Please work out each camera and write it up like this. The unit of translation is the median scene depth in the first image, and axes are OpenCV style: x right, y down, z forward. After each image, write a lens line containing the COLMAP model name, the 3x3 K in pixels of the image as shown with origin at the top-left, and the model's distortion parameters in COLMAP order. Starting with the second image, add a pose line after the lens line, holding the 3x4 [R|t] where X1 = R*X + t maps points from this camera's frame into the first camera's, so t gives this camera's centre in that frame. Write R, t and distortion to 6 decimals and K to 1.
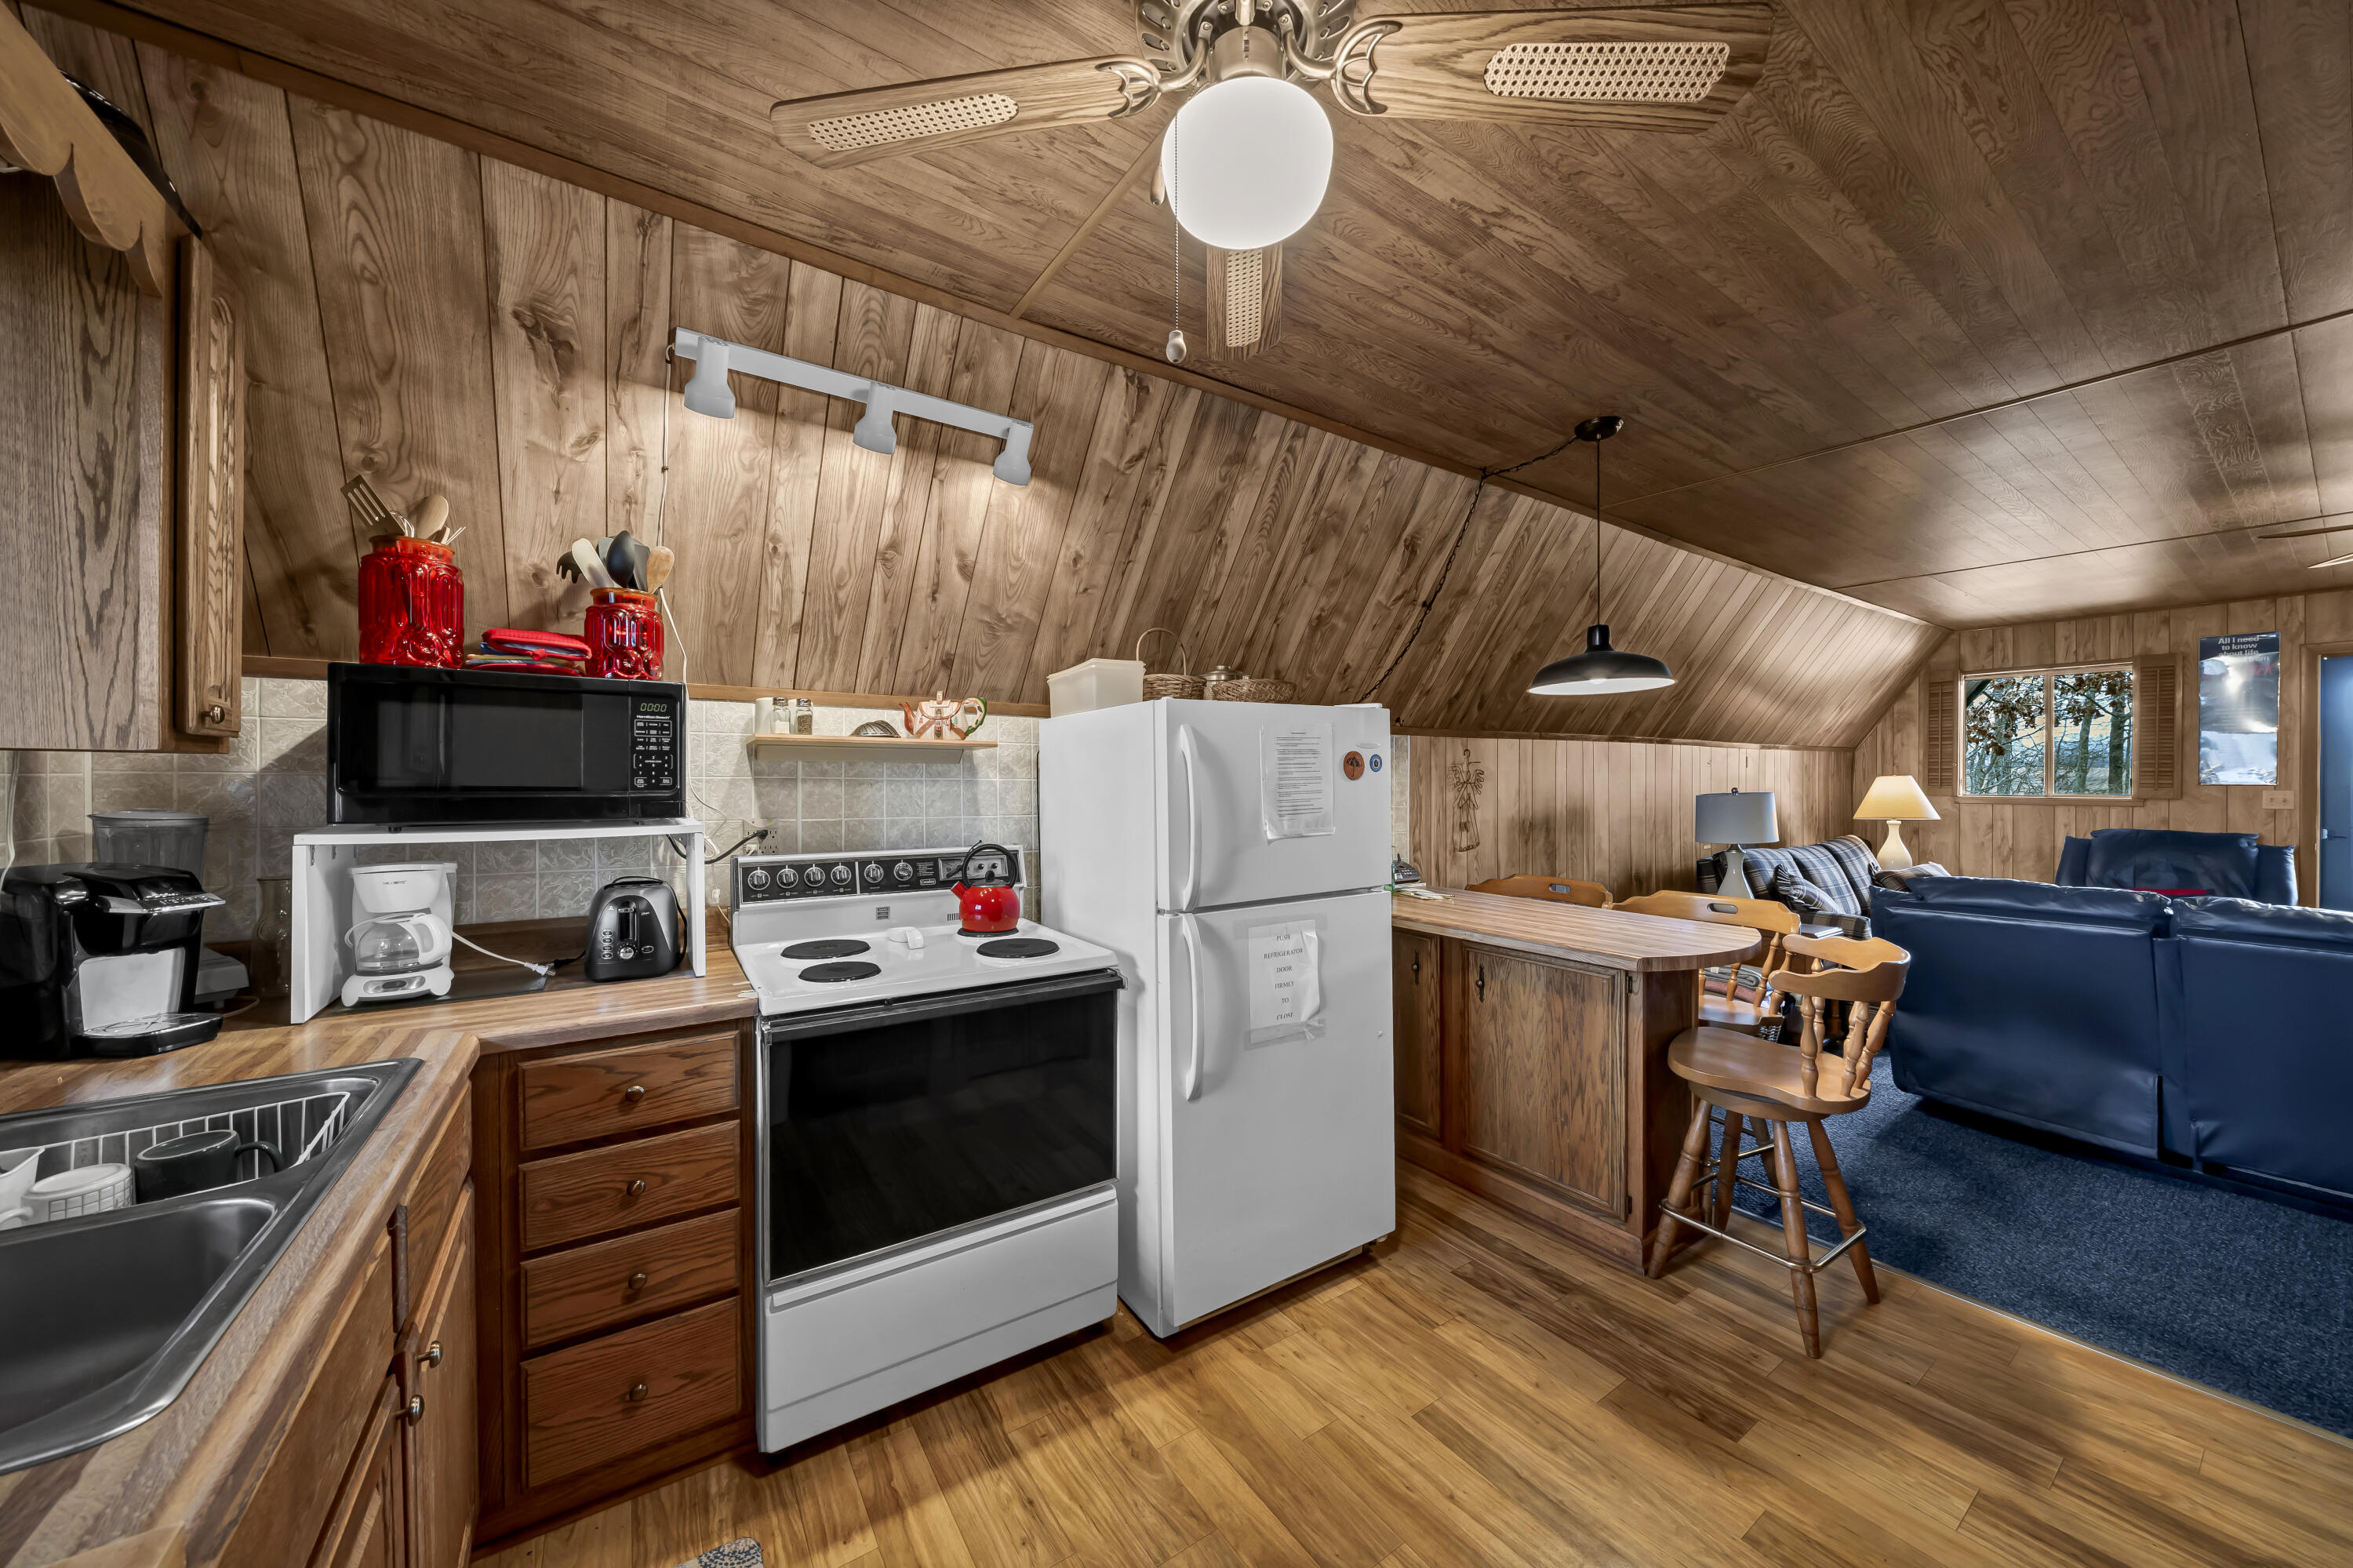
lens RADIAL K [[815.4, 0, 1177.6], [0, 815.4, 784.4], [0, 0, 1]] dist [0.000953, -0.000040]
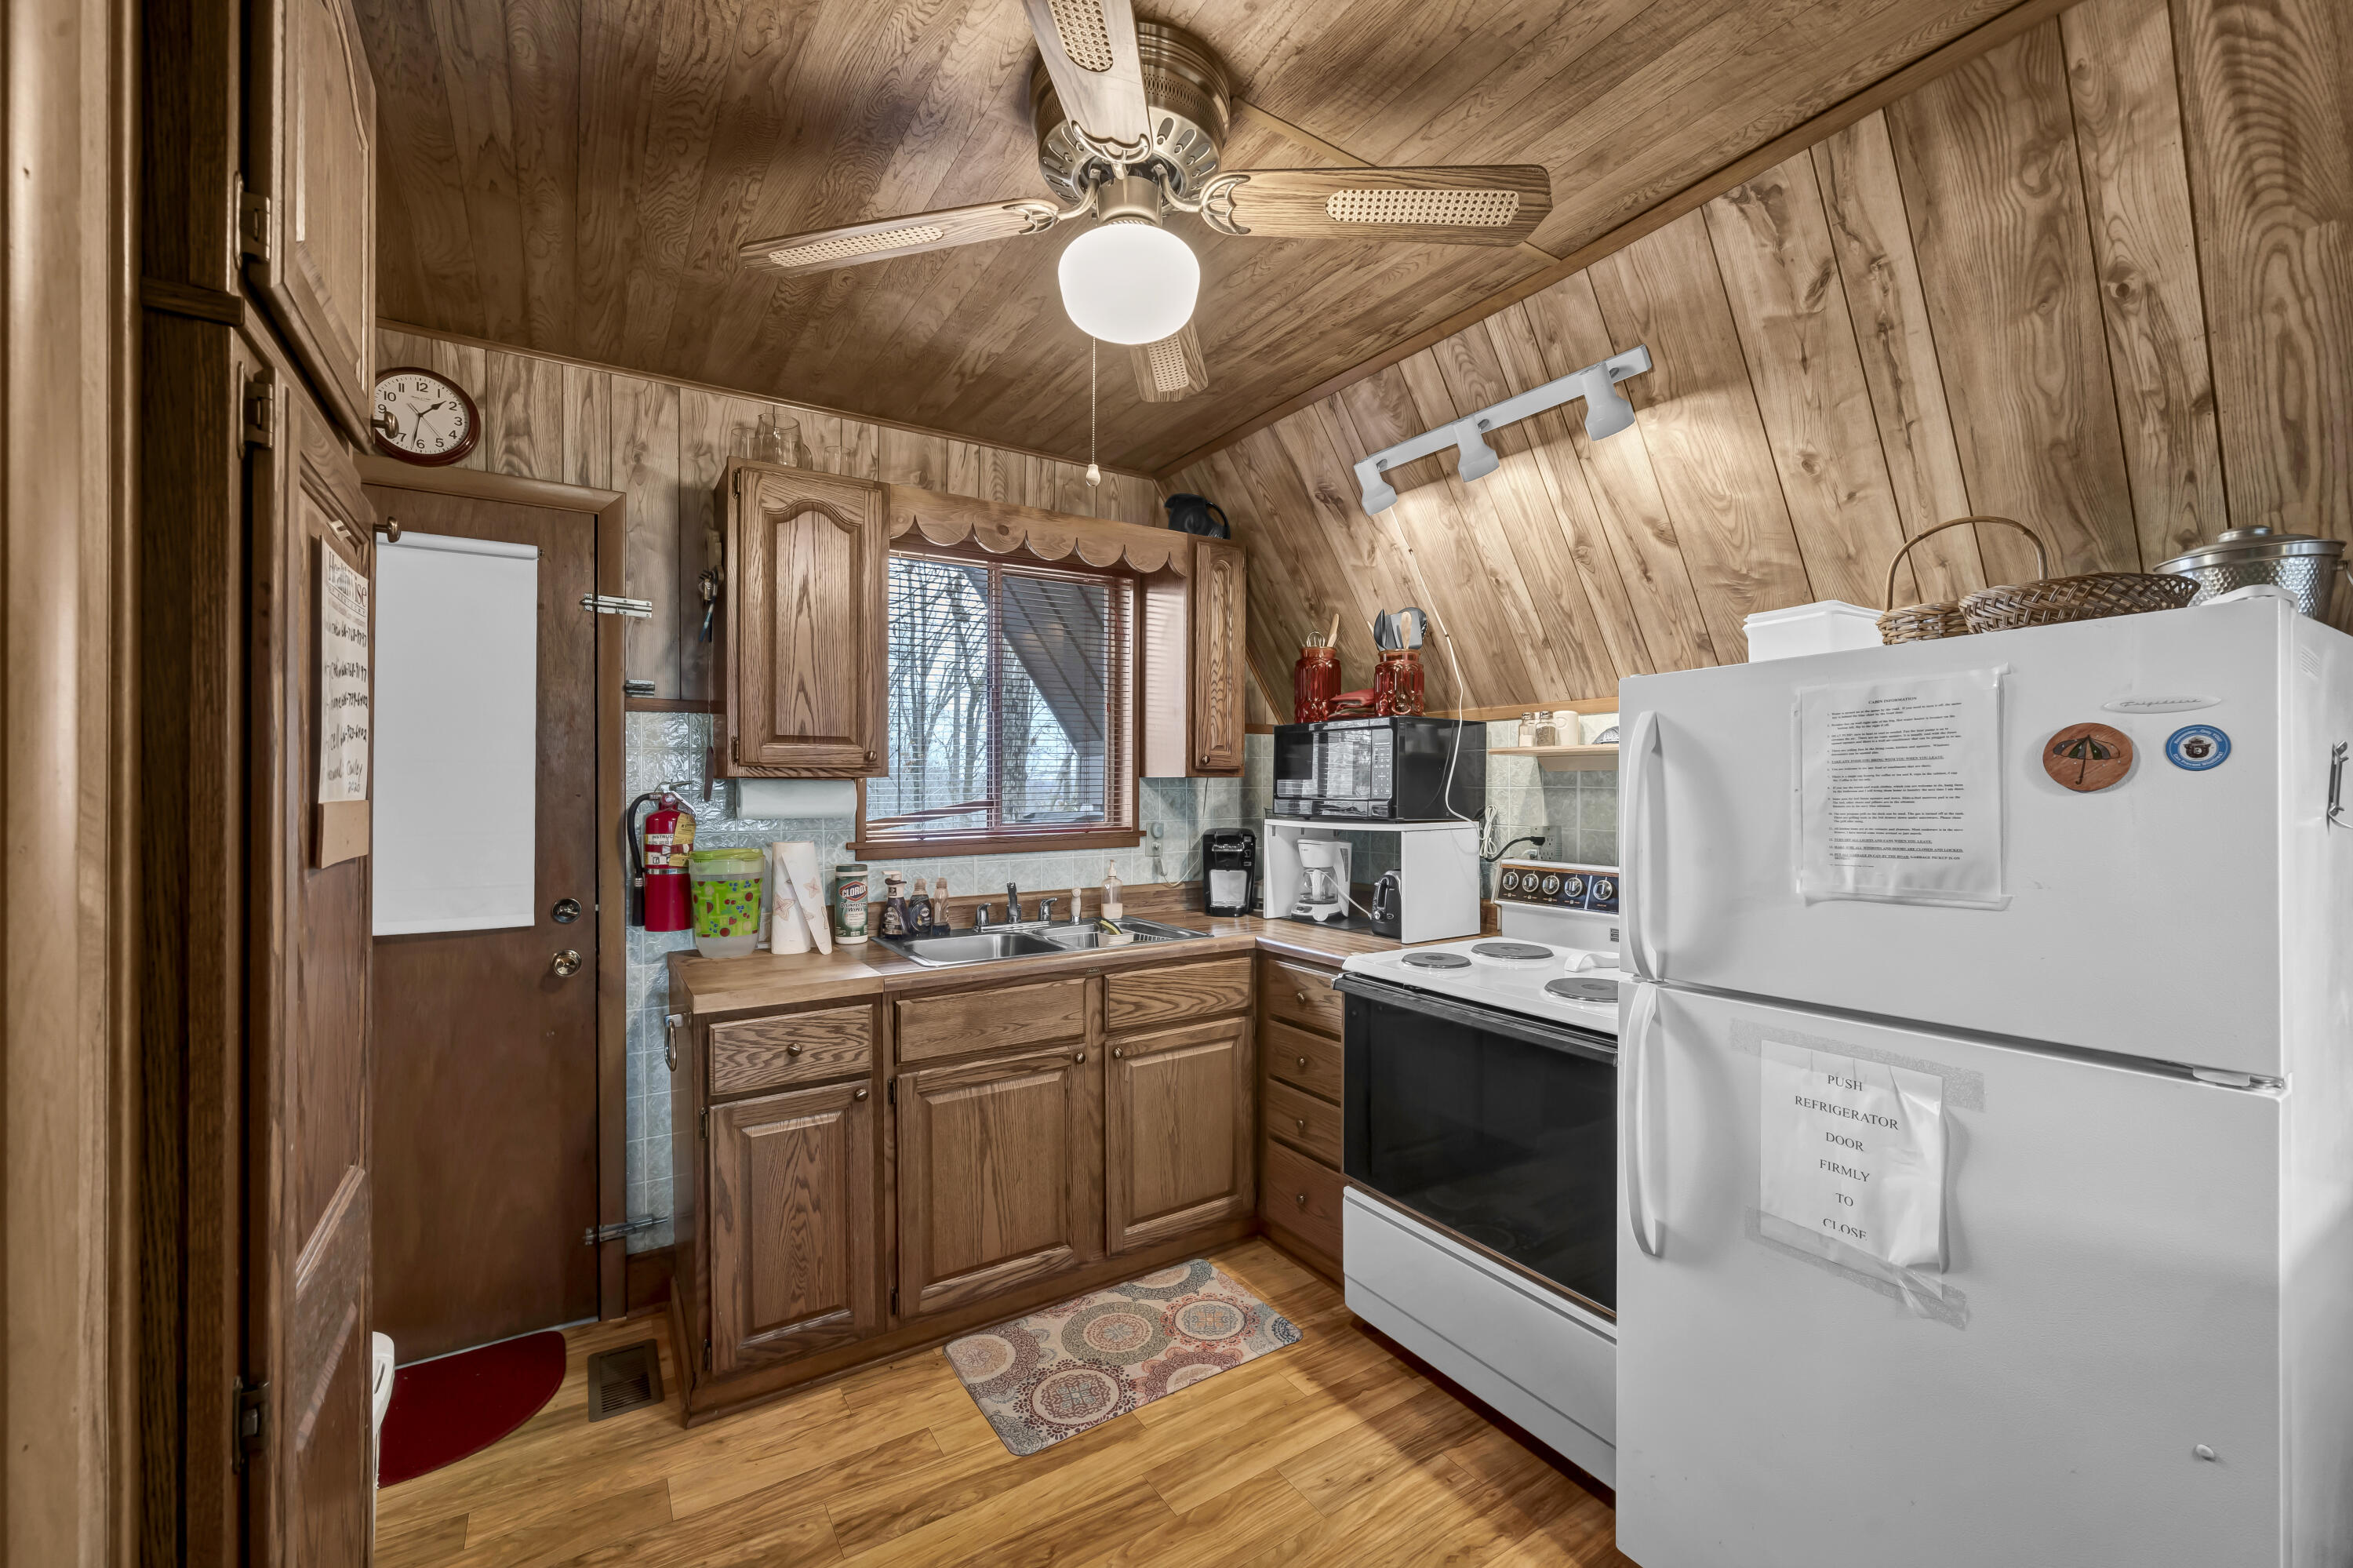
lens RADIAL K [[950.4, 0, 1175.1], [0, 950.4, 784.0], [0, 0, 1]] dist [-0.001537, 0.000090]
pose [[-0.025005, -0.004872, -0.999675, 0.800596], [0.000473, 0.999988, -0.004886, -0.007917], [0.999687, -0.000595, -0.025002, 0.593687]]
